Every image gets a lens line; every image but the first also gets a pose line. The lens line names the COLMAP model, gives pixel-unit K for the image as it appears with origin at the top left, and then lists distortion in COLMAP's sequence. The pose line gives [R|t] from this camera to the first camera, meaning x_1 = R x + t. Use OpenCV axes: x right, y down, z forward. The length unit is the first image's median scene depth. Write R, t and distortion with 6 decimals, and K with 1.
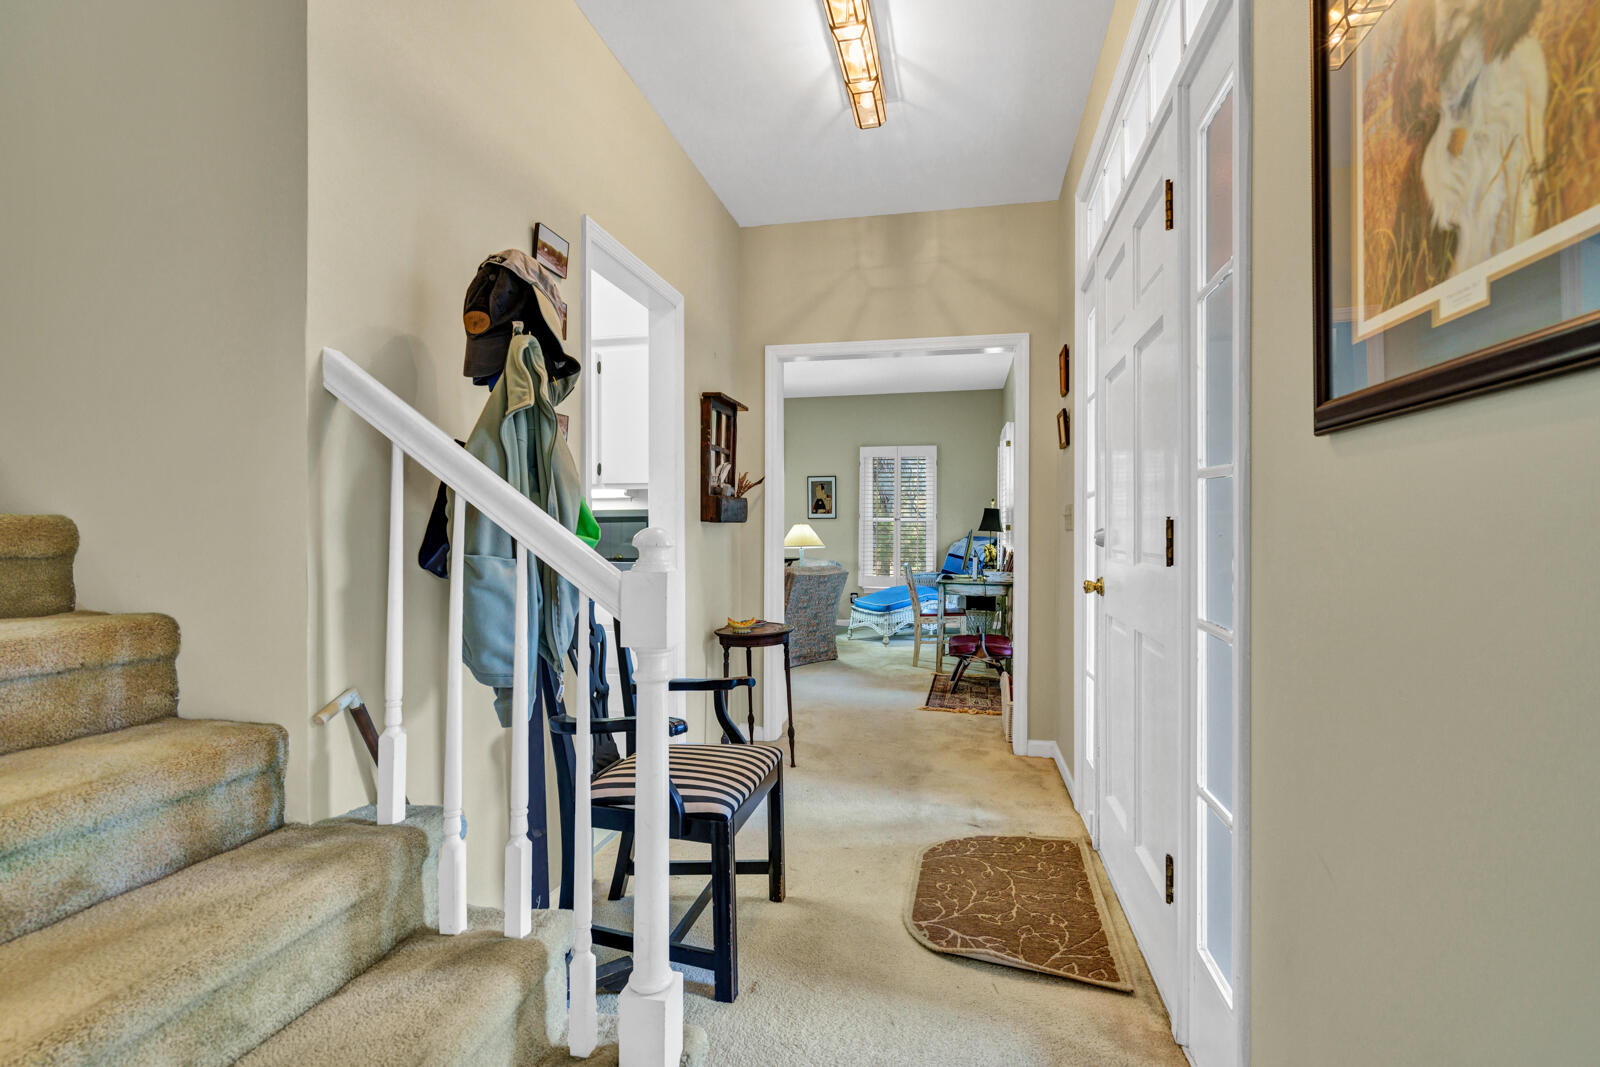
lens RADIAL K [[720.3, 0, 789.7], [0, 720.3, 528.8], [0, 0, 1]] dist [-0.000430, 0.000477]
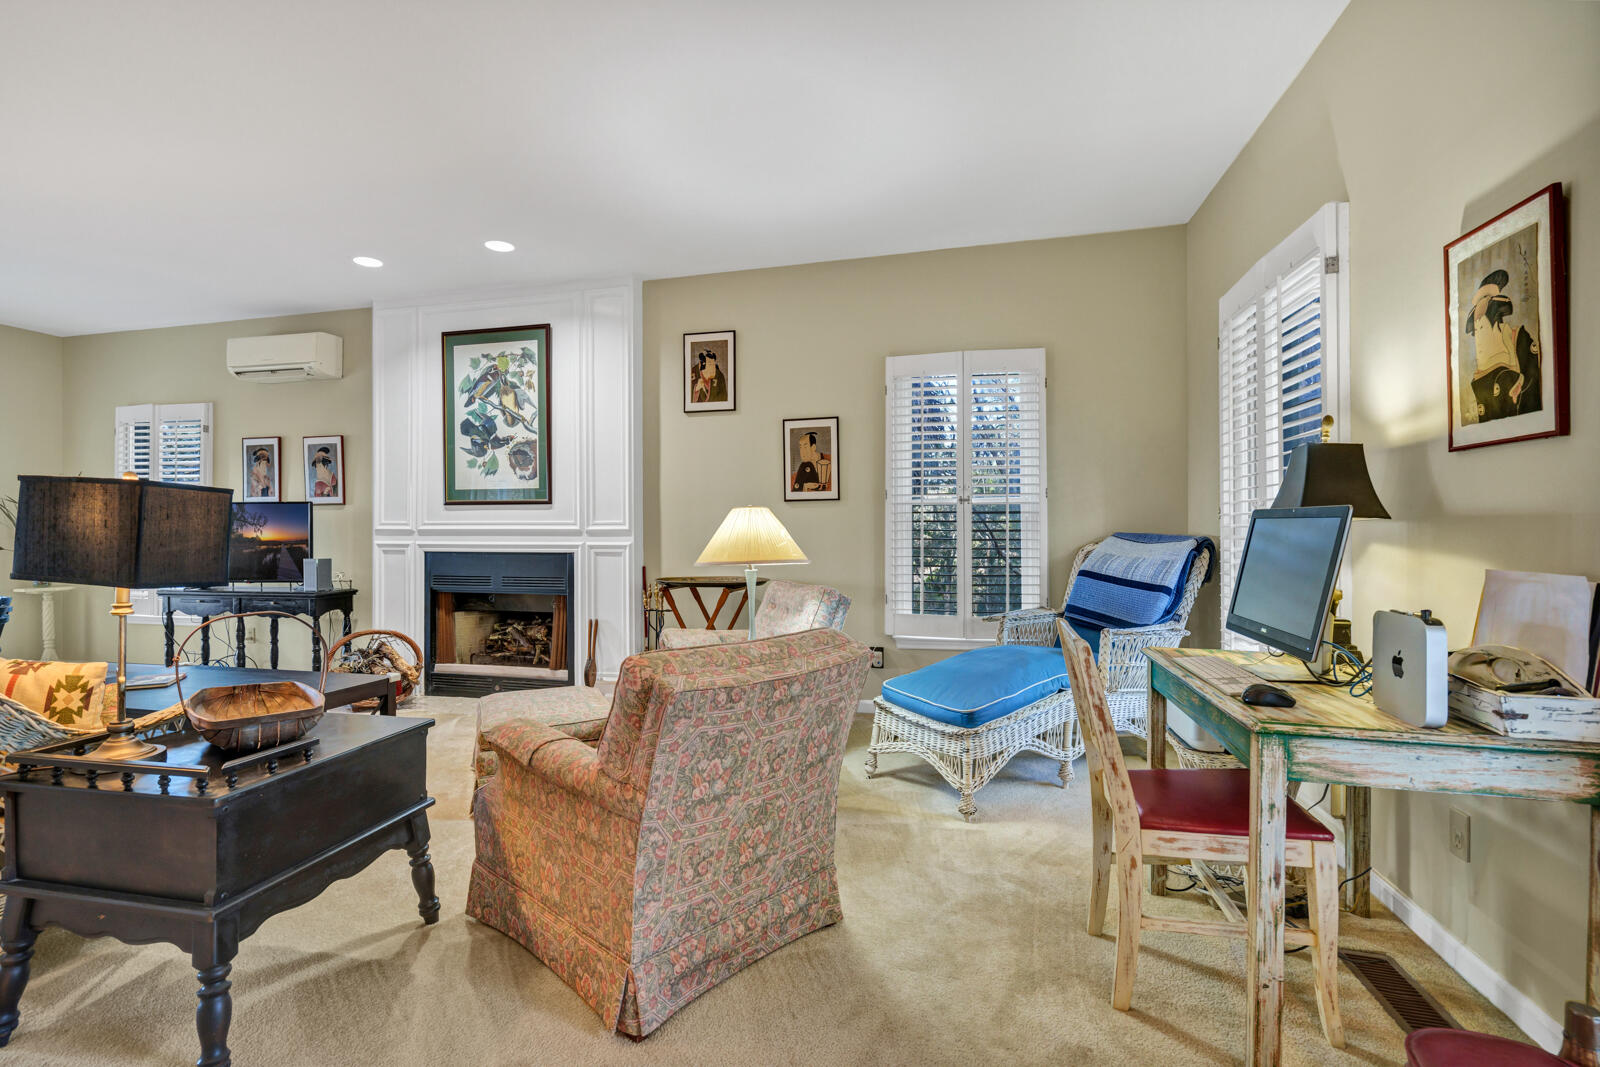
lens RADIAL K [[720.3, 0, 789.7], [0, 720.3, 528.8], [0, 0, 1]] dist [-0.000430, 0.000477]
pose [[0.999868, -0.009411, -0.013265, 0.044010], [0.009463, 0.999948, 0.003874, 0.004301], [0.013228, -0.003999, 0.999905, 0.601722]]
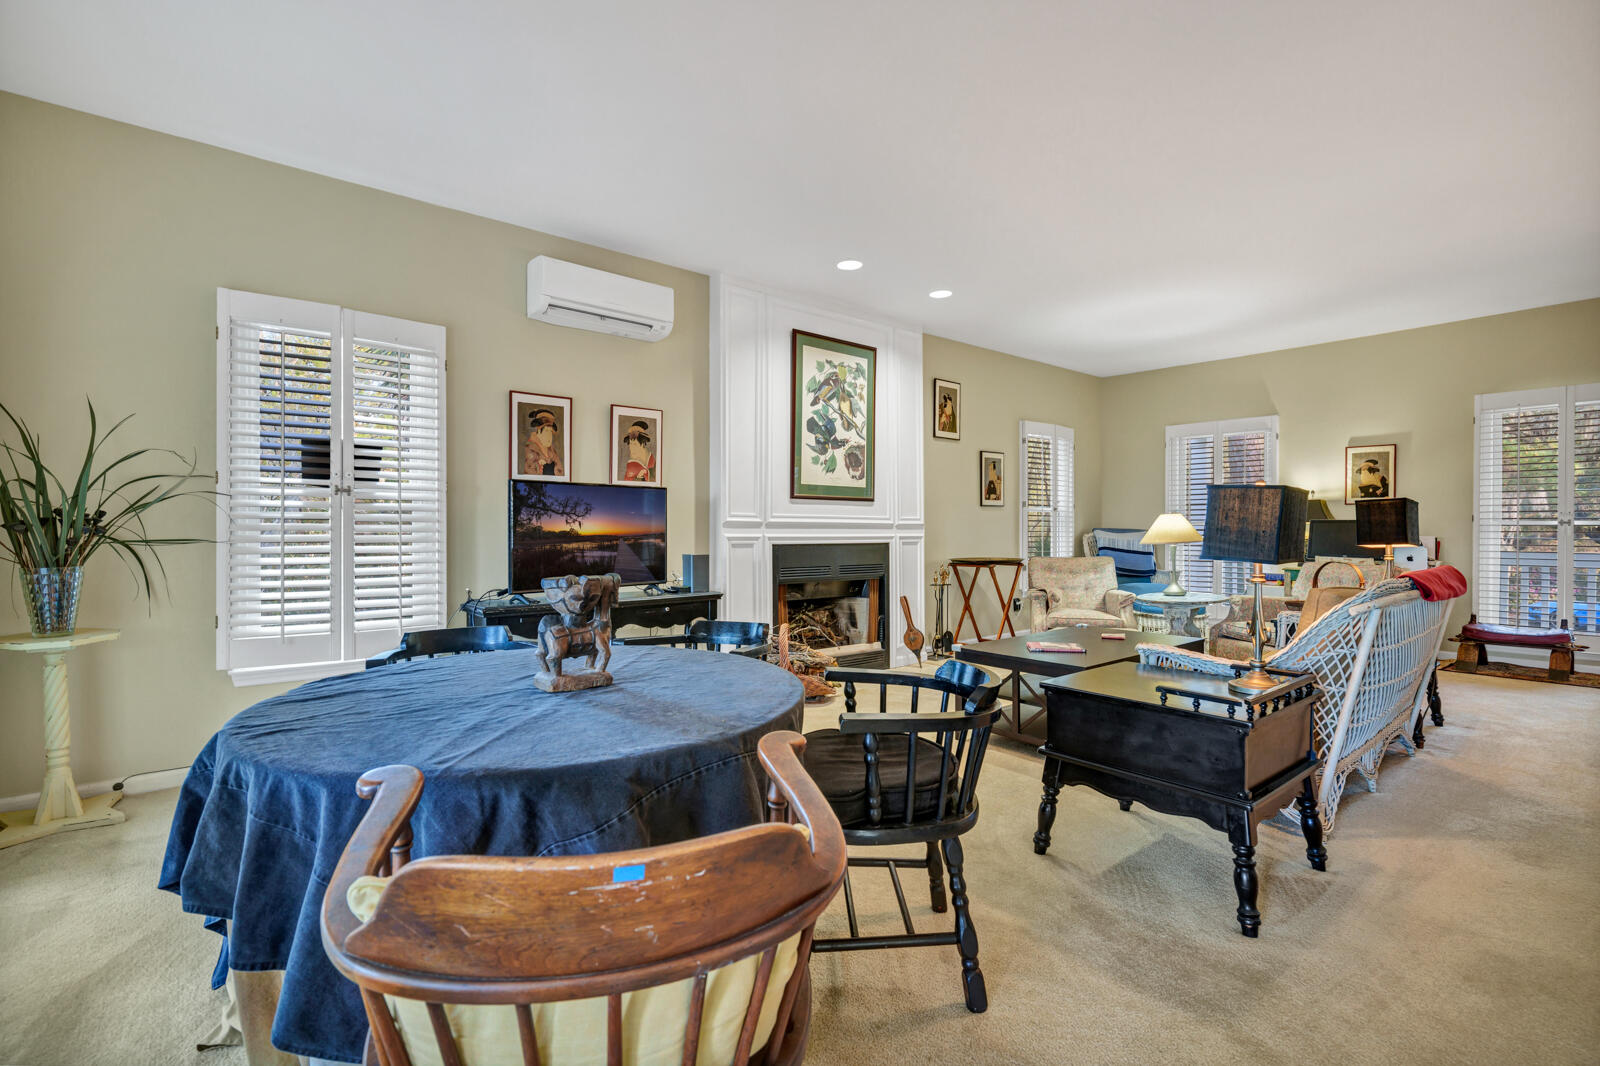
lens RADIAL K [[720.3, 0, 789.7], [0, 720.3, 528.3], [0, 0, 1]] dist [-0.000430, 0.000477]
pose [[0.596601, -0.005799, 0.802517, -0.882182], [-0.001152, 0.999967, 0.008082, 0.004565], [-0.802538, -0.005746, 0.596574, 0.876976]]
